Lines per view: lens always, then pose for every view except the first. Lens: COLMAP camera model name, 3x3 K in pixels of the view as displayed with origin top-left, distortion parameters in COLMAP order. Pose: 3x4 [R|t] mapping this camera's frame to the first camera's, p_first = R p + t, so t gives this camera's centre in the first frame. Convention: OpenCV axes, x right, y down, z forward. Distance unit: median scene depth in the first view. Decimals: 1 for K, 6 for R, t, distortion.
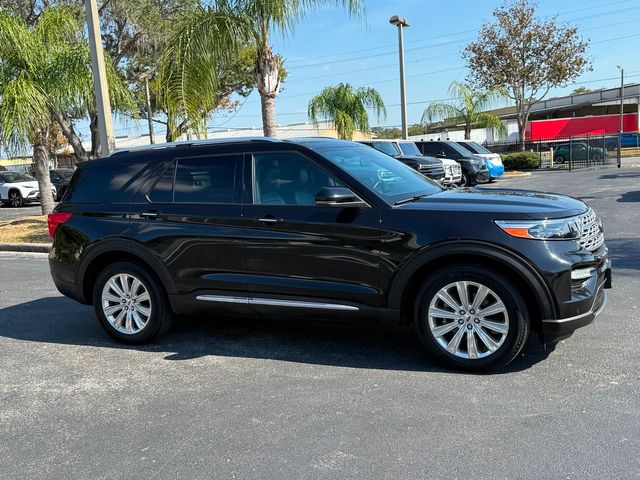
lens RADIAL K [[633.6, 0, 320.0], [0, 633.6, 240.0], [0, 0, 1]] dist [0.185720, -0.404794]
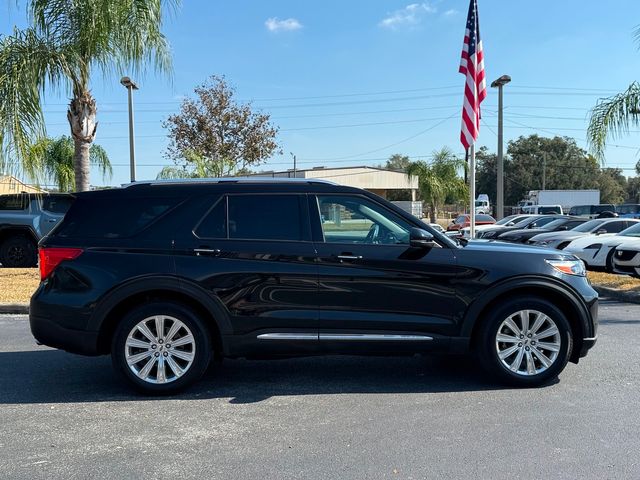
lens RADIAL K [[633.6, 0, 320.0], [0, 633.6, 240.0], [0, 0, 1]] dist [0.185720, -0.404794]
pose [[0.875153, 0.040964, 0.482109, -0.543203], [0.010222, 0.994622, -0.103069, 0.041862], [-0.483738, 0.095129, 0.870027, 0.092057]]
